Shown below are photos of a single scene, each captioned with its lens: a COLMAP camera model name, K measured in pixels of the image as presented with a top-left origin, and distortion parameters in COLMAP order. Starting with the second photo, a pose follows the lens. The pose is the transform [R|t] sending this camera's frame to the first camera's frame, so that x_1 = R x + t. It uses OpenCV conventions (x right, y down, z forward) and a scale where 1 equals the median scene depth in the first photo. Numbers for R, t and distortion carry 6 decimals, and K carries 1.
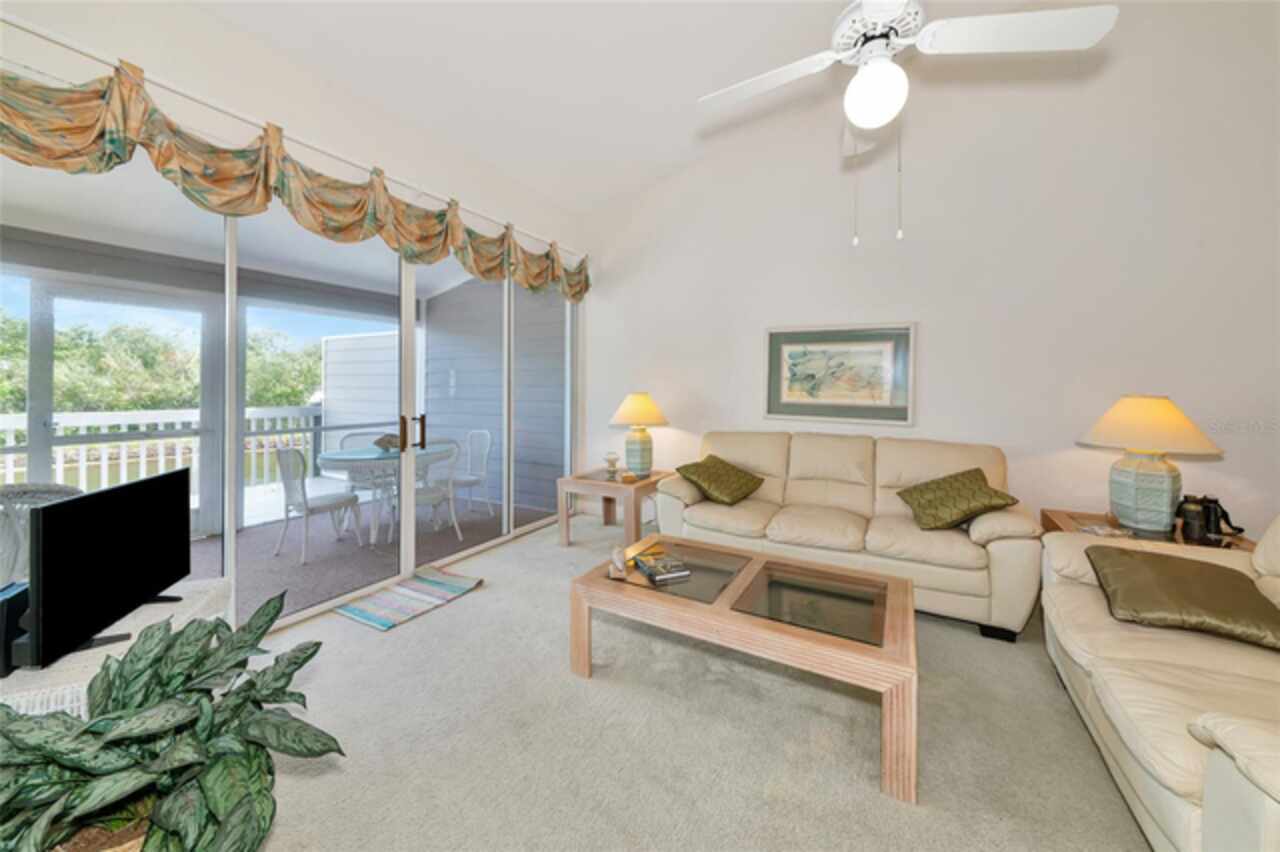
lens RADIAL K [[455.9, 0, 637.5], [0, 455.9, 385.3], [0, 0, 1]] dist [-0.000076, -0.000089]
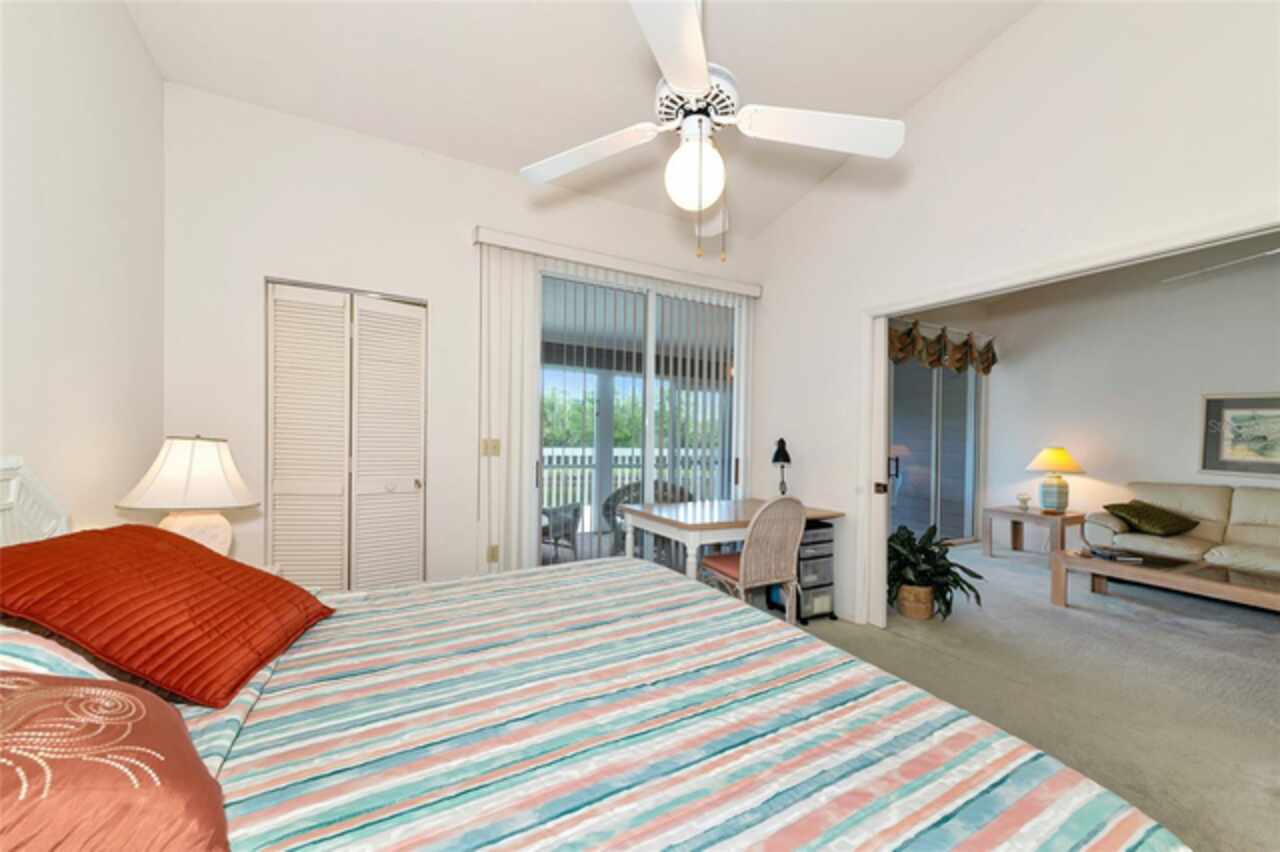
lens RADIAL K [[470.6, 0, 660.1], [0, 470.6, 435.6], [0, 0, 1]] dist [-0.000390, -0.000034]
pose [[0.853555, 0.017675, -0.520702, -0.328901], [-0.015618, 0.999843, 0.008337, -0.013404], [0.520768, 0.001016, 0.853698, -0.894694]]
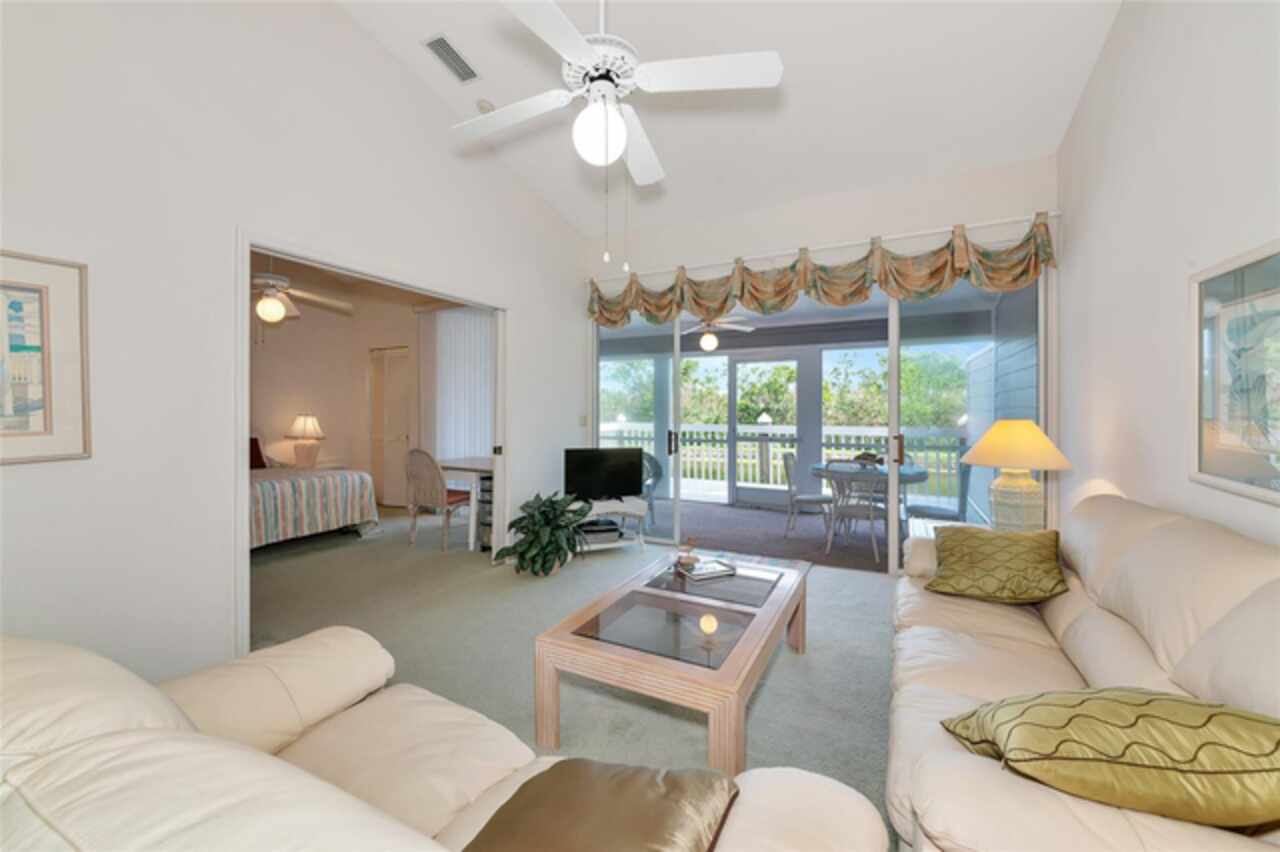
lens RADIAL K [[501.5, 0, 636.3], [0, 501.5, 413.4], [0, 0, 1]] dist [-0.000774, -0.000071]
pose [[0.048341, 0.004700, -0.998820, 0.906959], [0.009005, 0.999946, 0.005141, 0.000632], [0.998790, -0.009243, 0.048296, 0.551027]]
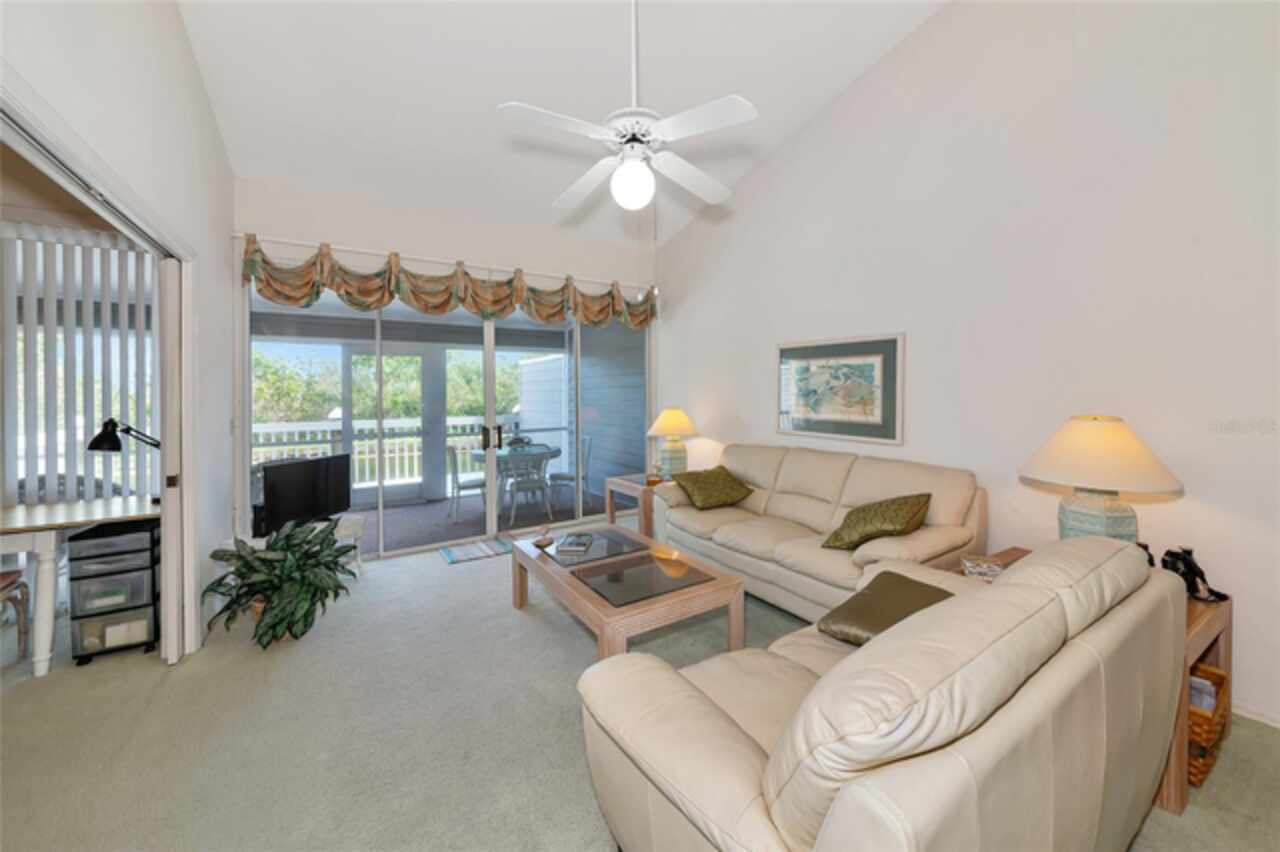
lens RADIAL K [[467.9, 0, 641.0], [0, 467.9, 399.2], [0, 0, 1]] dist [-0.000886, -0.000179]
pose [[0.885490, -0.011418, -0.464517, 0.614623], [0.019763, 0.999719, 0.013101, -0.028323], [0.464237, -0.020781, 0.885467, -0.088485]]
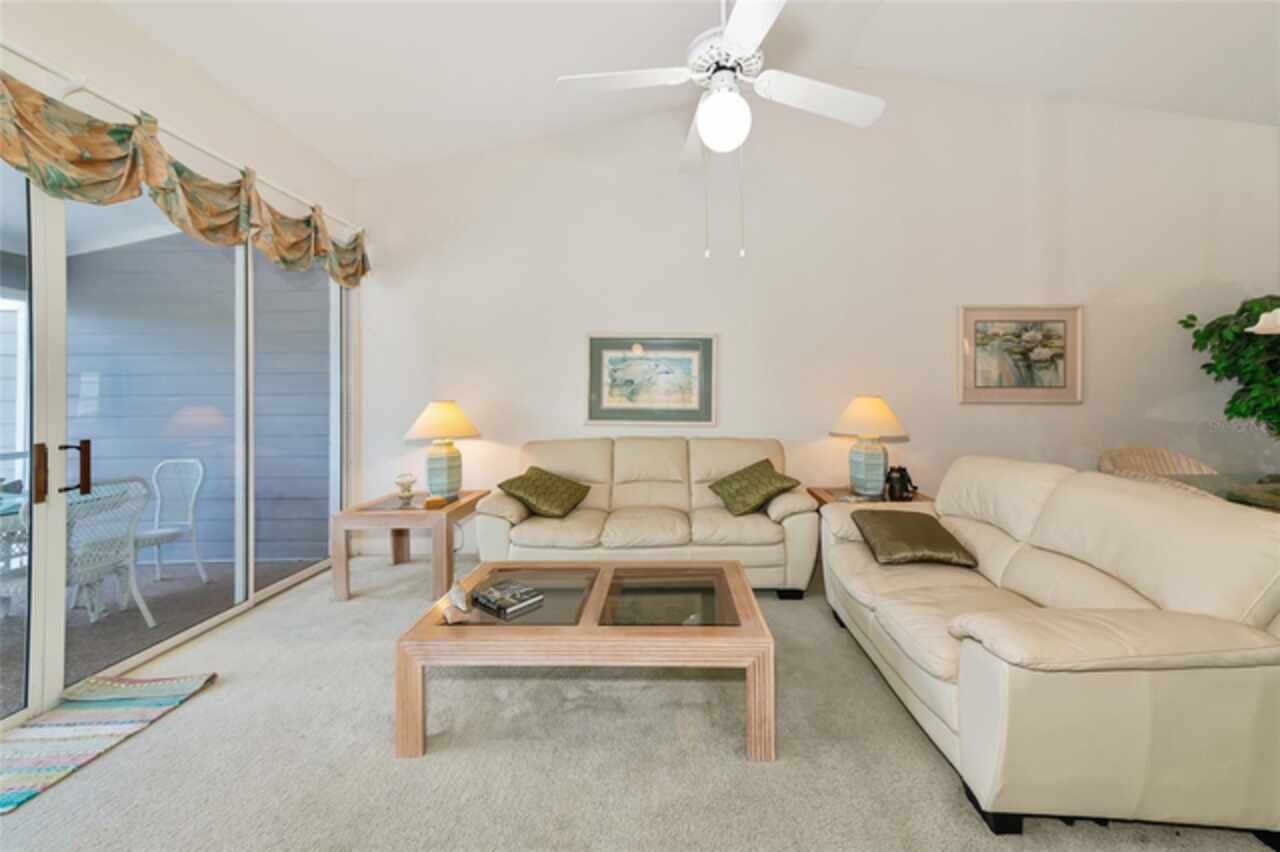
lens RADIAL K [[475.7, 0, 647.6], [0, 475.7, 390.6], [0, 0, 1]] dist [0.012848, -0.000087]
pose [[0.883803, -0.006095, 0.467820, -0.099404], [0.008767, 0.999955, -0.003536, 0.005343], [-0.467778, 0.007227, 0.883817, 0.044087]]
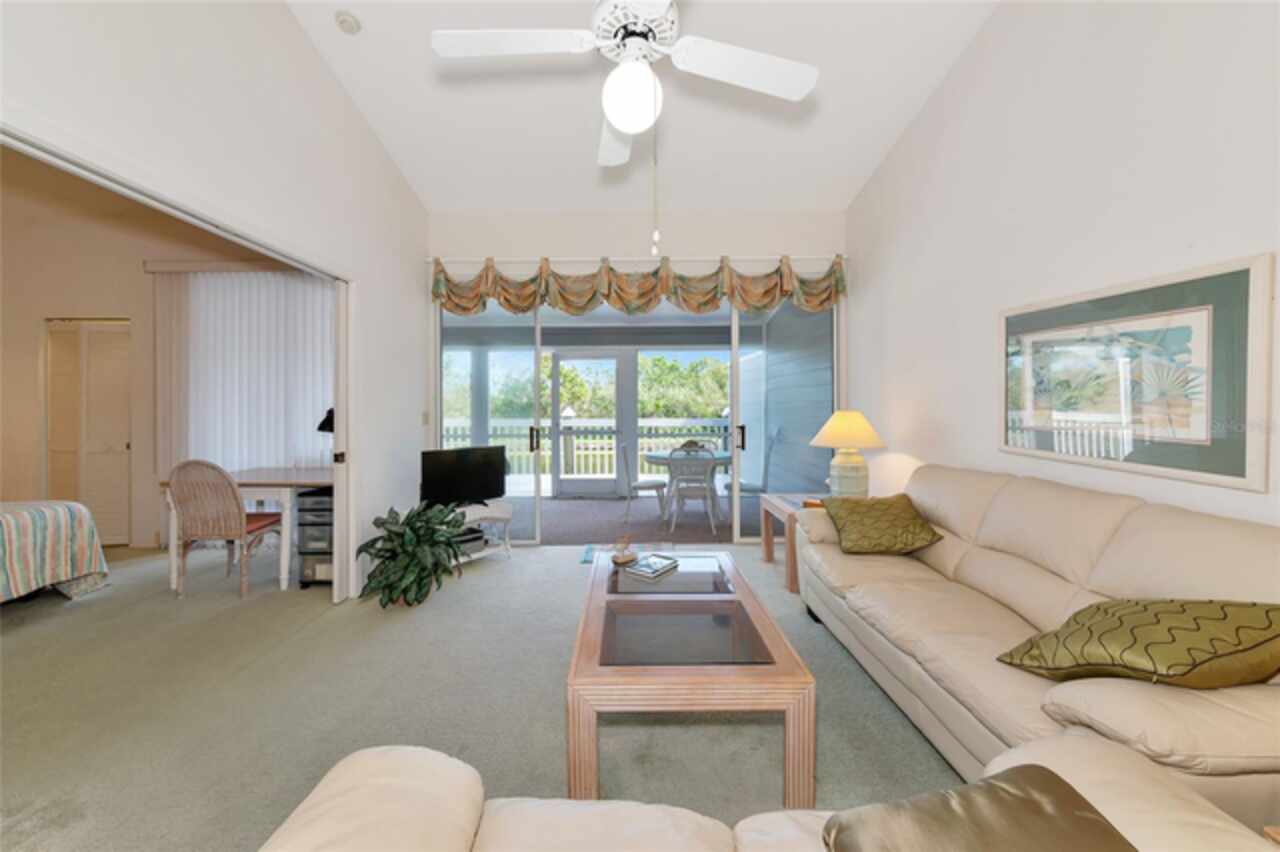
lens RADIAL K [[475.4, 0, 631.8], [0, 475.4, 404.0], [0, 0, 1]] dist [-0.002658, -0.000466]
pose [[0.508980, -0.004958, -0.860764, 0.731676], [0.014349, 0.999893, 0.002726, -0.004319], [0.860659, -0.013739, 0.508997, 0.263004]]
